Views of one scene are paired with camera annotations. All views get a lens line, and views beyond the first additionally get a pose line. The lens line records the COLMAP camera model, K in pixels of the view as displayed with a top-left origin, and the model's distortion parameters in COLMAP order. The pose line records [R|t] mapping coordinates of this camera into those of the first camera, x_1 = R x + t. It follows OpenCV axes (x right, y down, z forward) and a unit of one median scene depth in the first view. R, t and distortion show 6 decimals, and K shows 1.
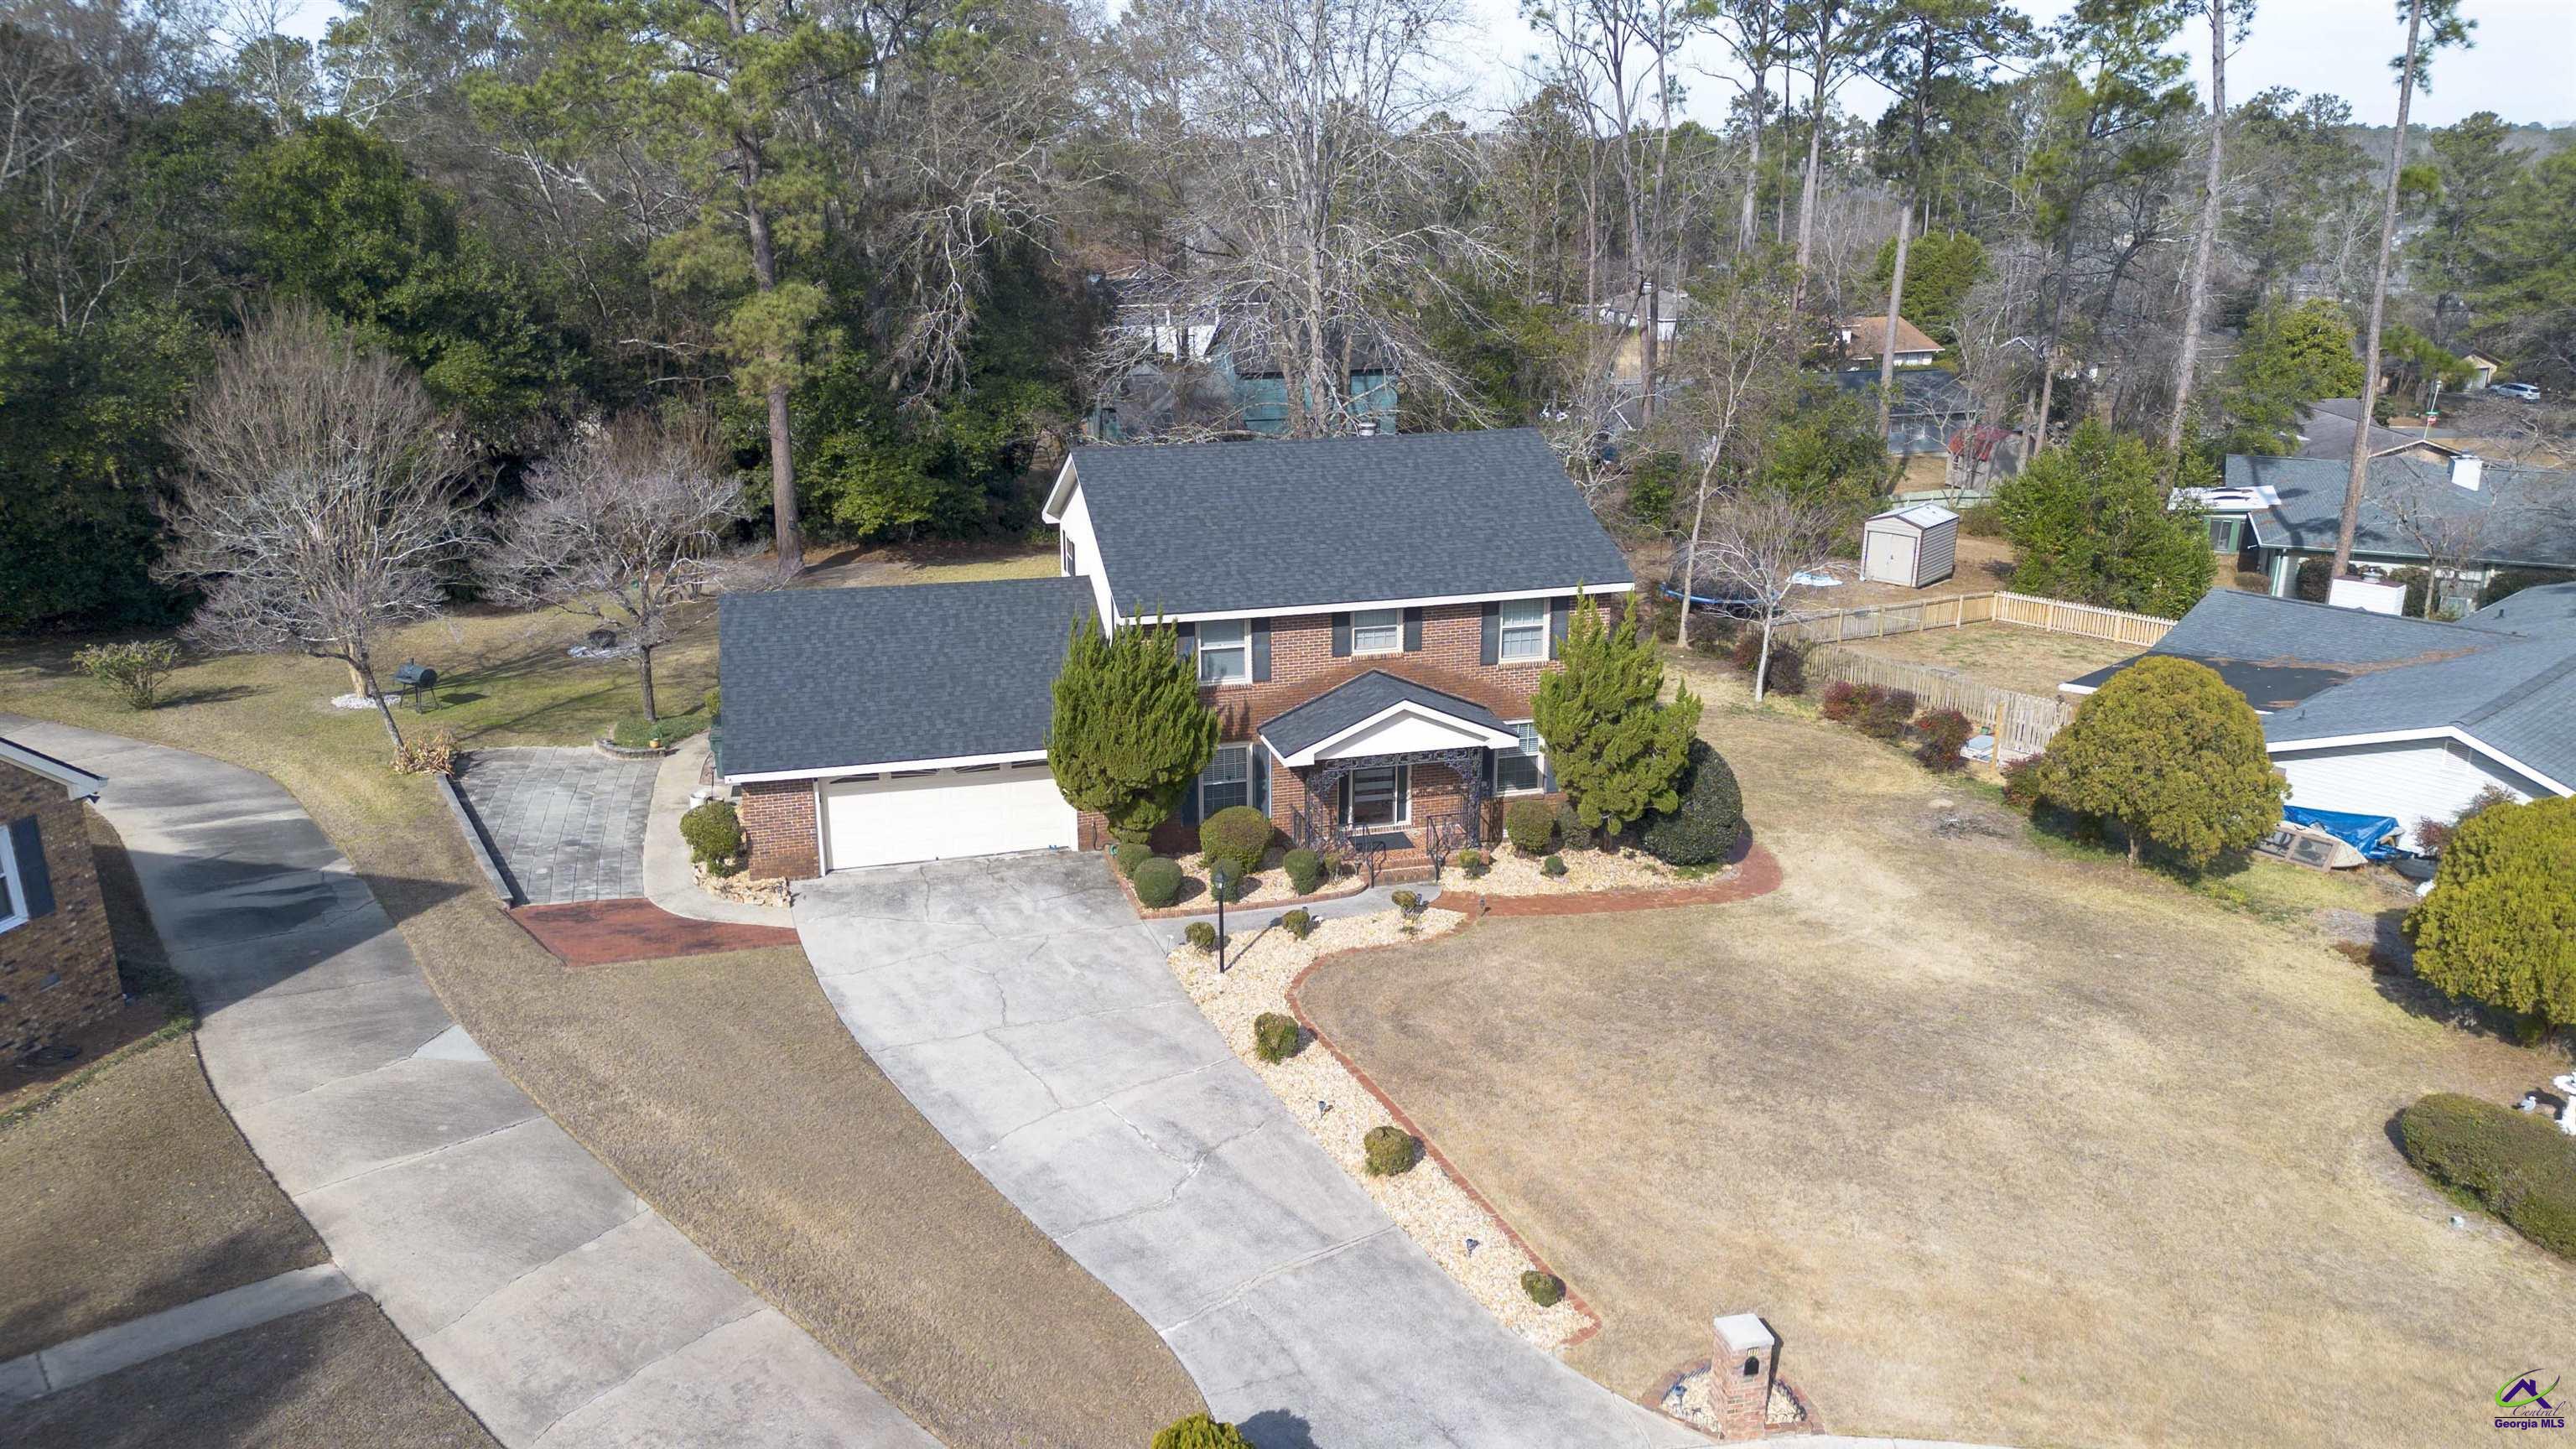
lens RADIAL K [[1812.6, 0, 1302.5], [0, 1812.6, 725.1], [0, 0, 1]] dist [0.052757, -0.070600]
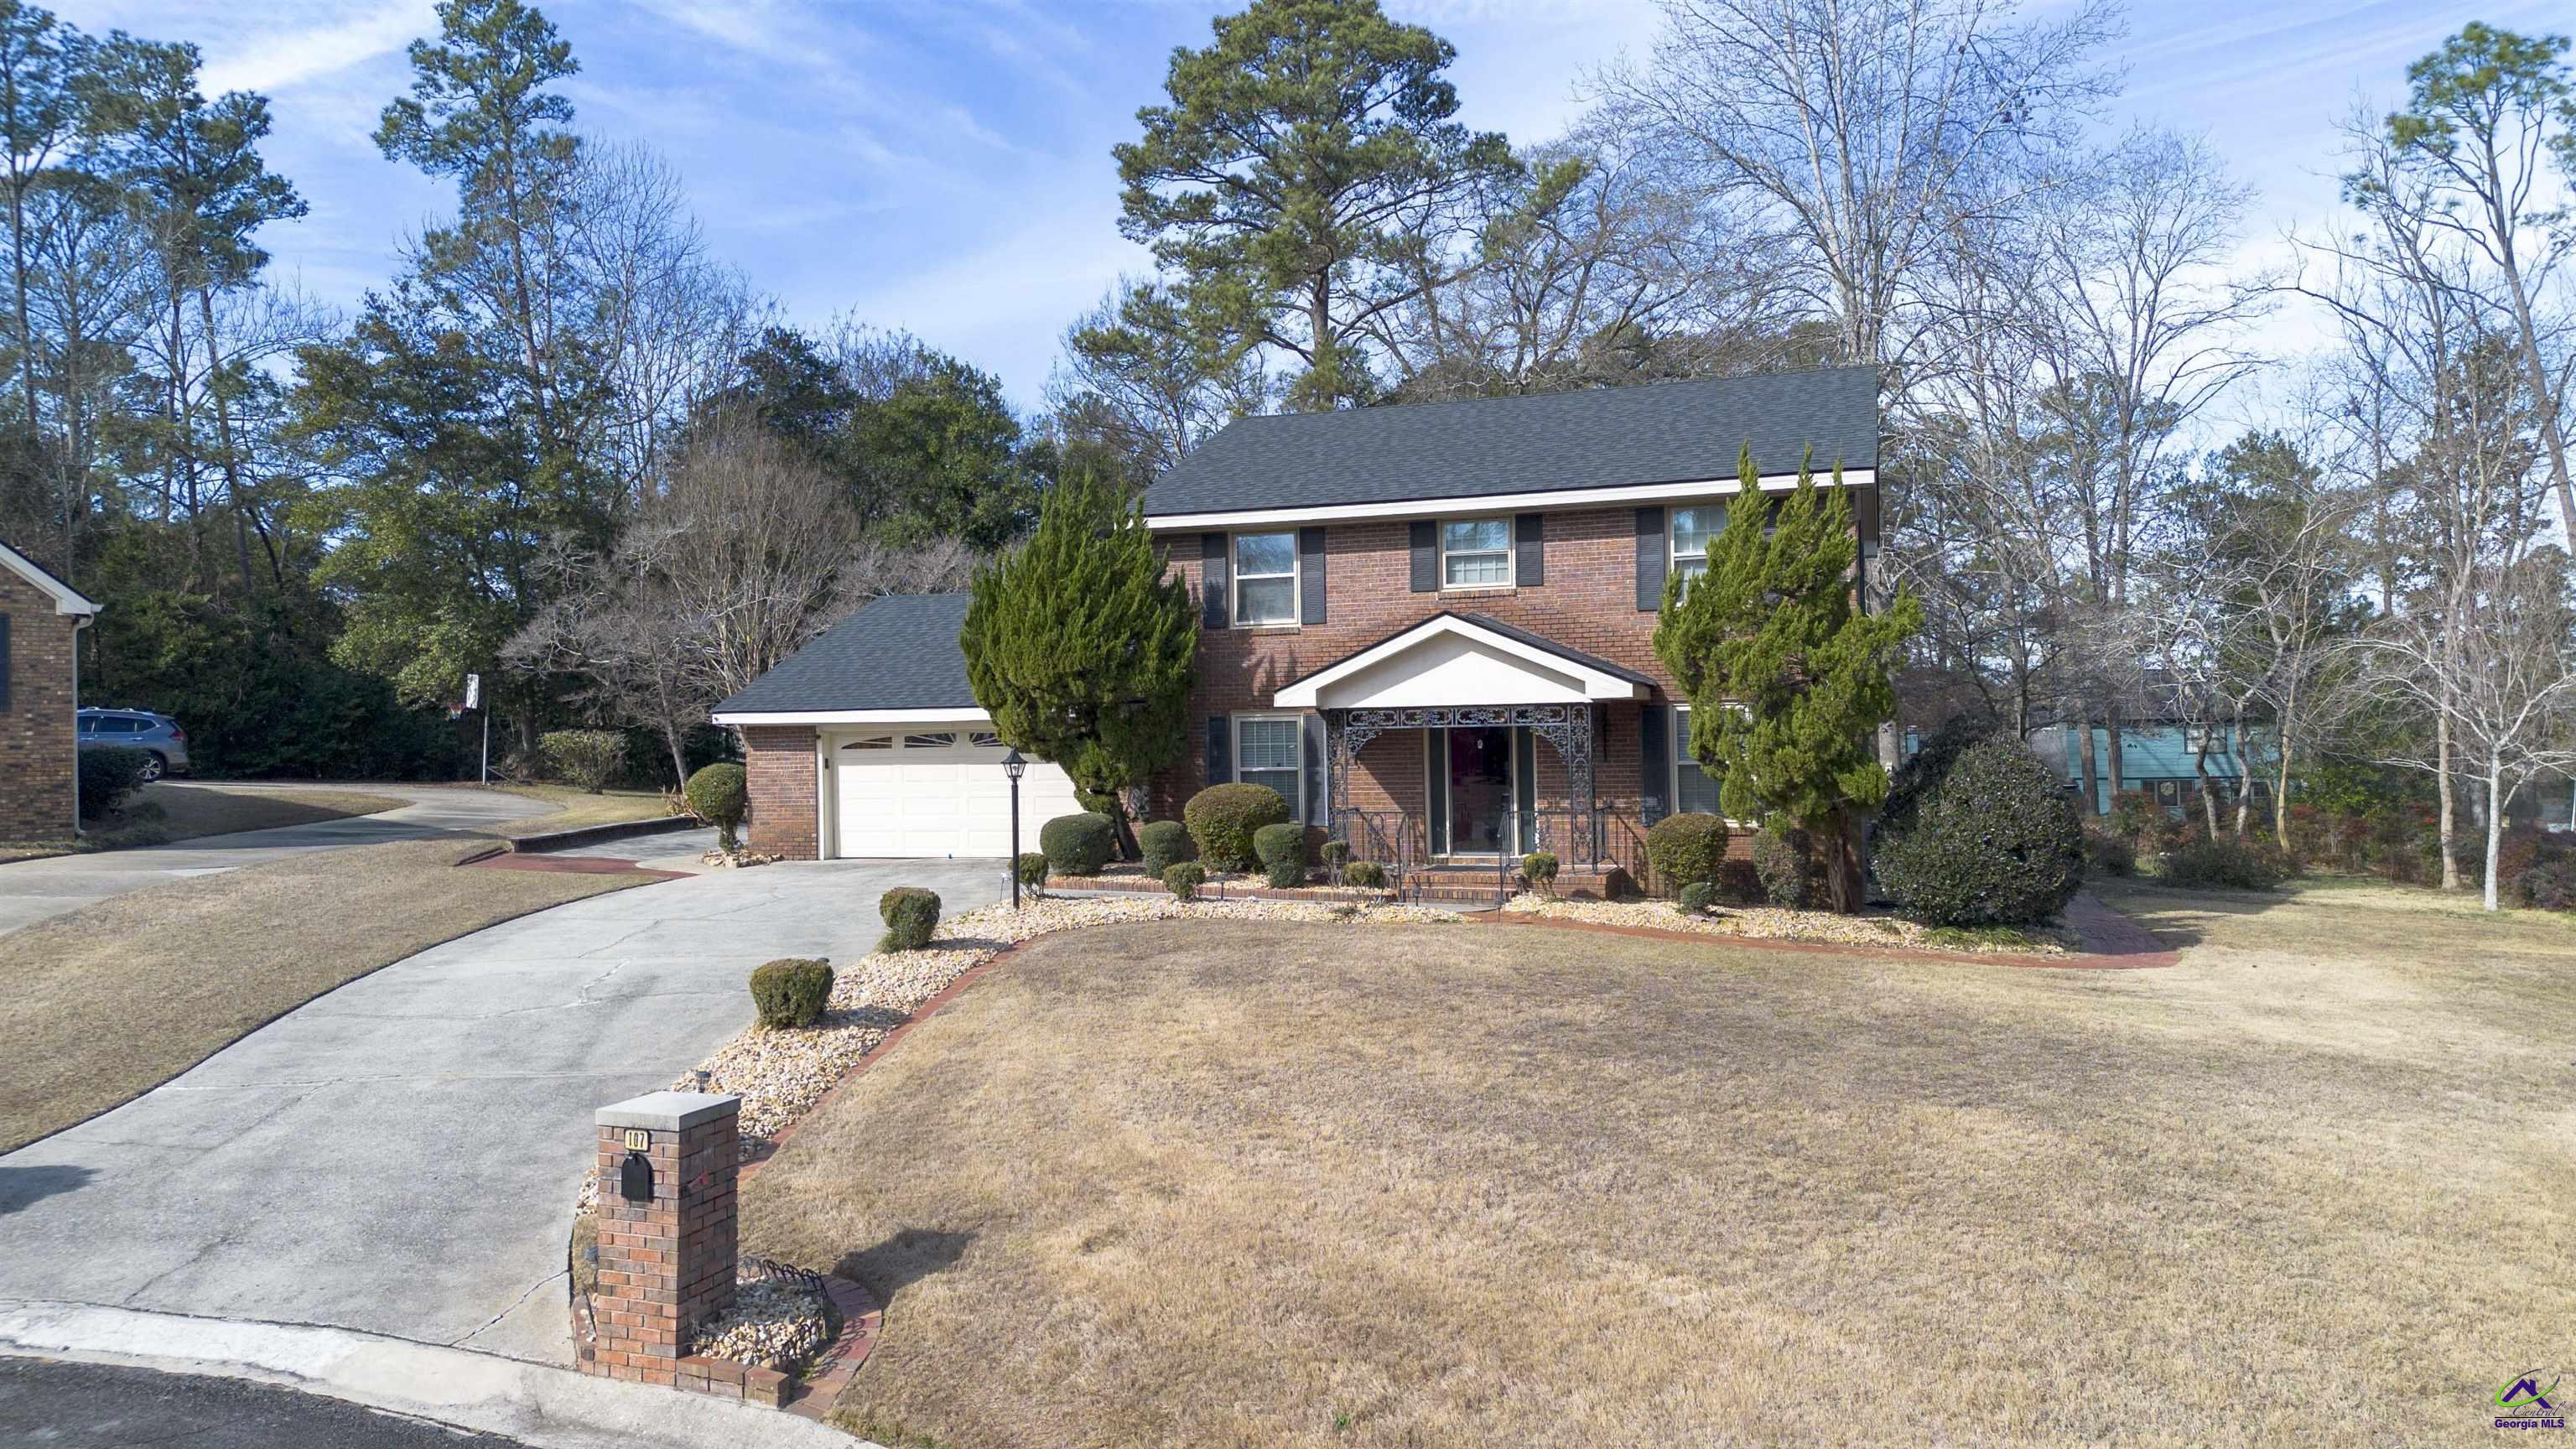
lens RADIAL K [[1820.3, 0, 1288.0], [0, 1820.3, 724.5], [0, 0, 1]] dist [0.024559, -0.002983]
pose [[0.832298, -0.019843, -0.553973, 0.368939], [-0.146922, 0.955722, -0.254971, 0.199975], [0.534503, 0.293602, 0.792530, 0.423610]]
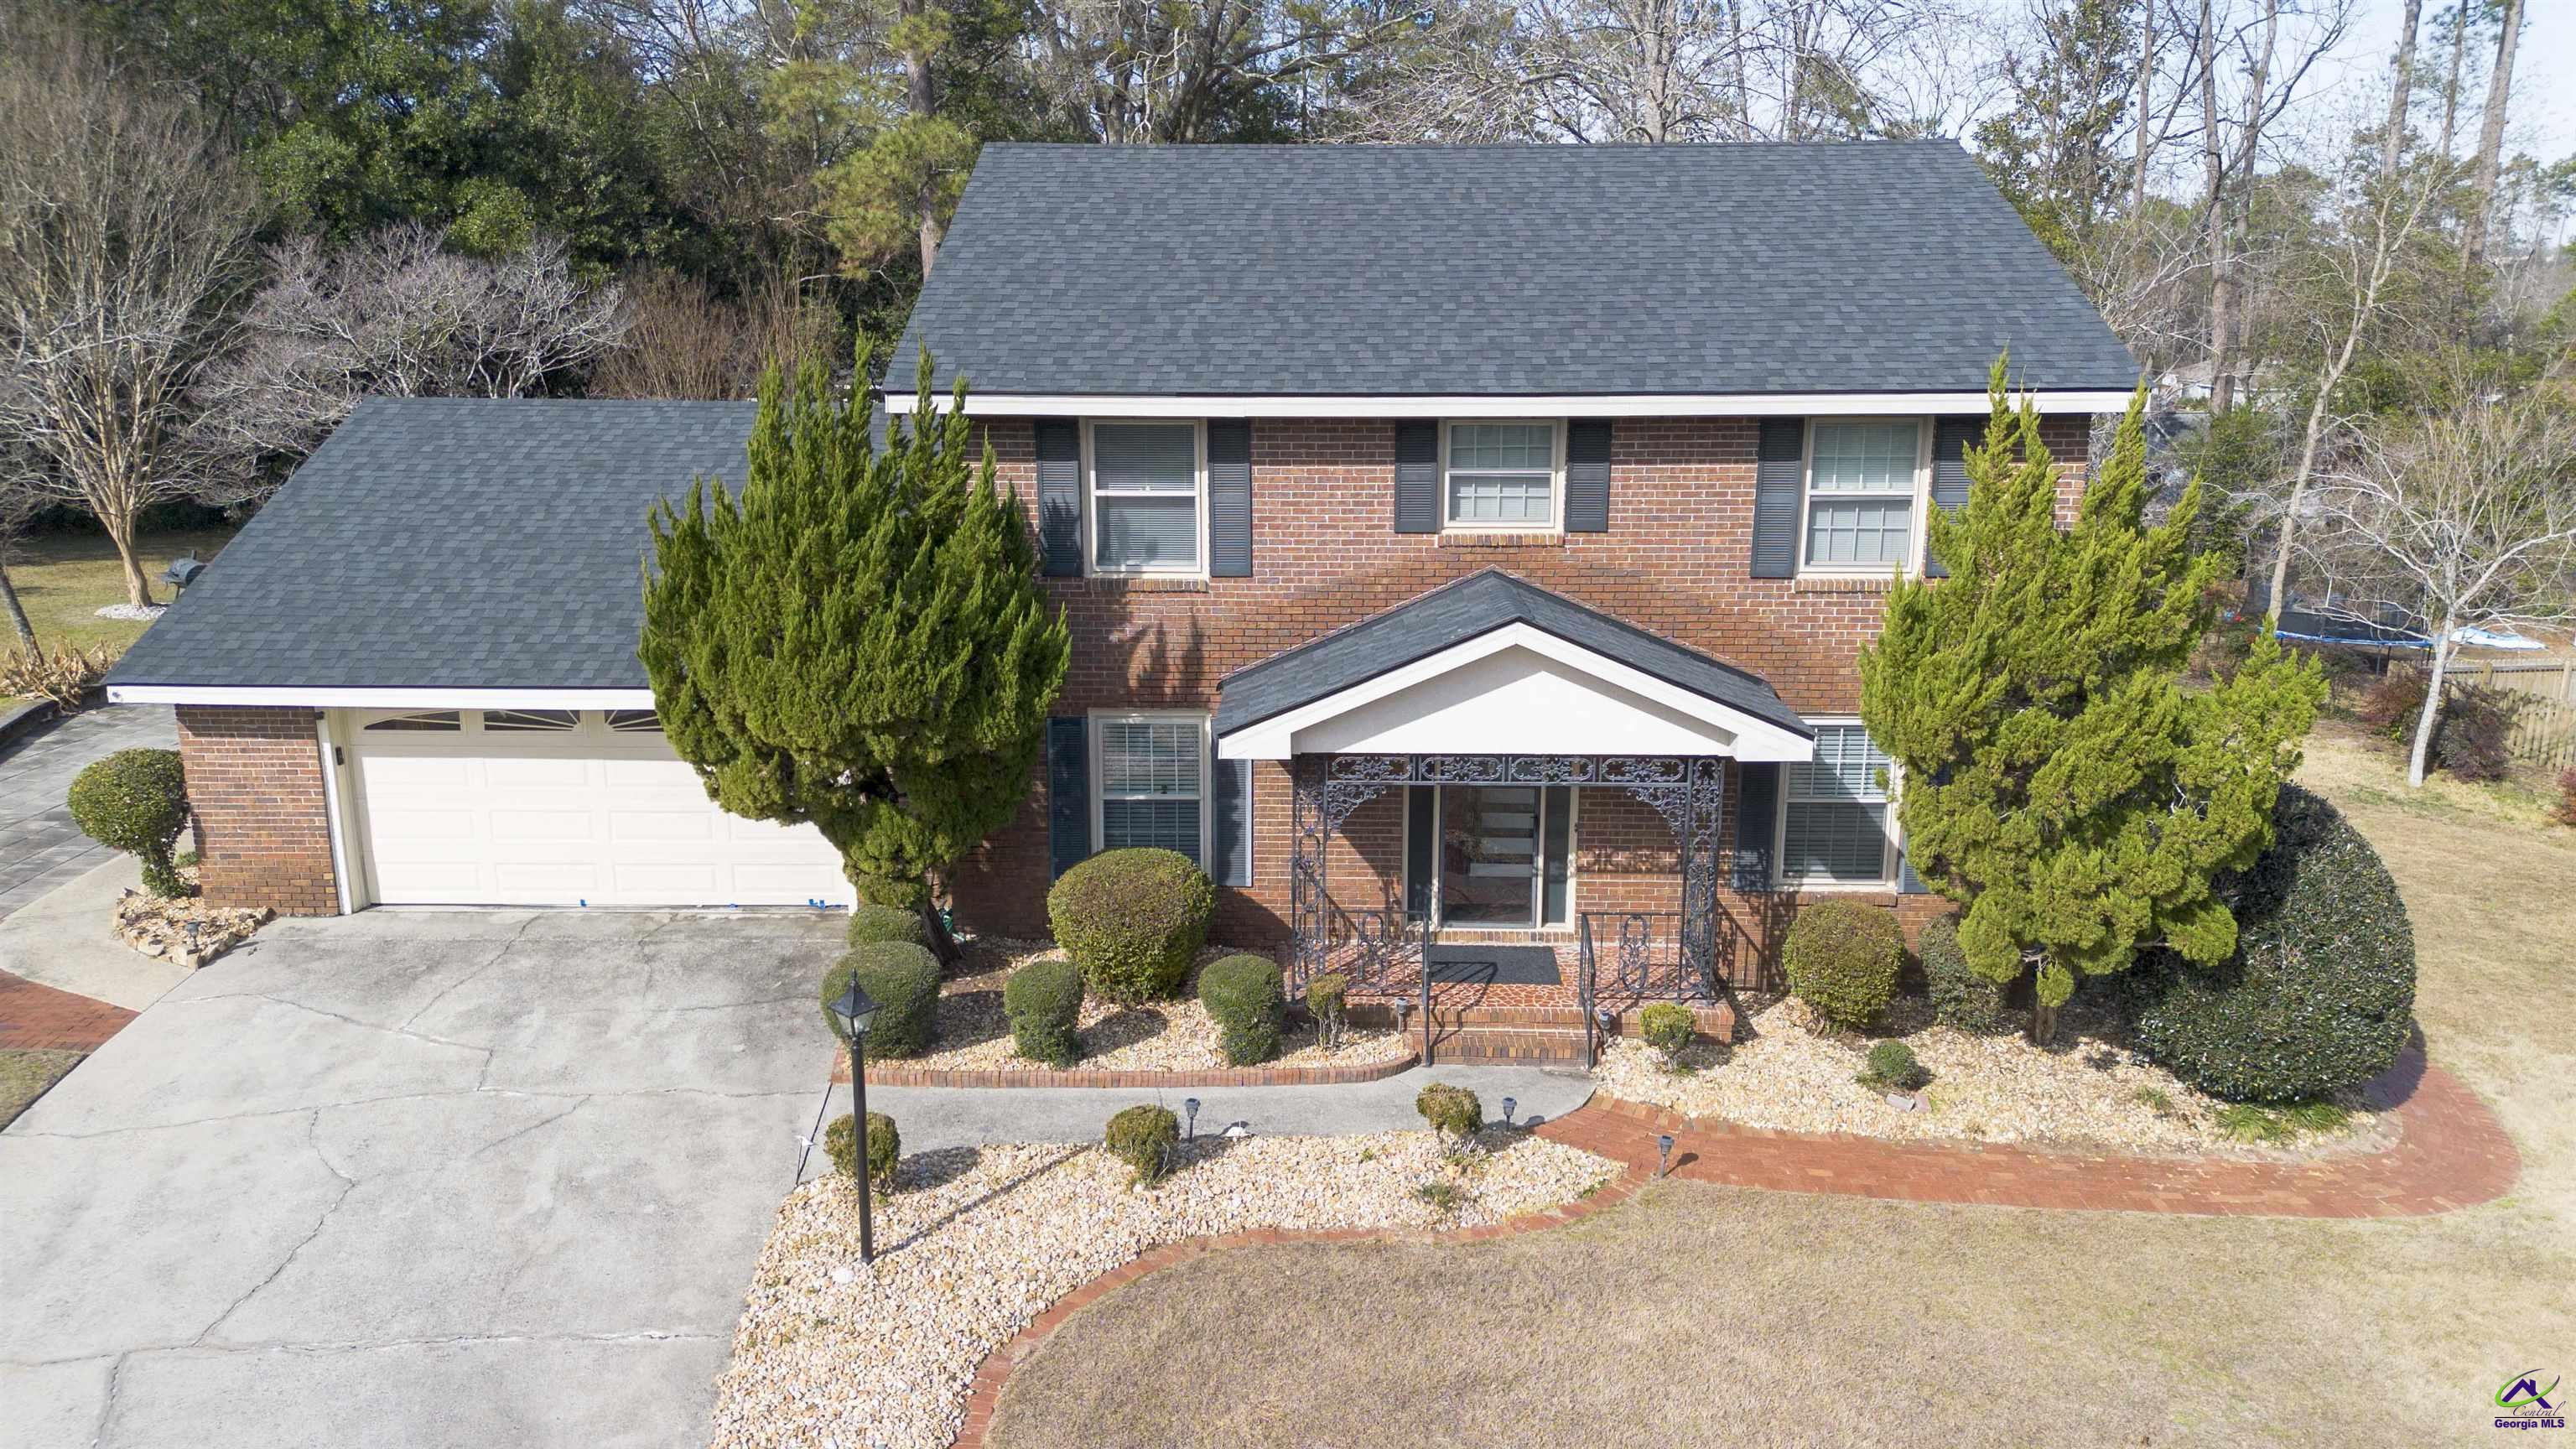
lens RADIAL K [[1812.6, 0, 1302.5], [0, 1812.6, 725.1], [0, 0, 1]] dist [0.052757, -0.070600]
pose [[0.960420, 0.067481, -0.270260, 0.117681], [-0.084464, 0.995085, -0.051695, 0.033886], [0.265443, 0.072476, 0.961398, 0.568731]]
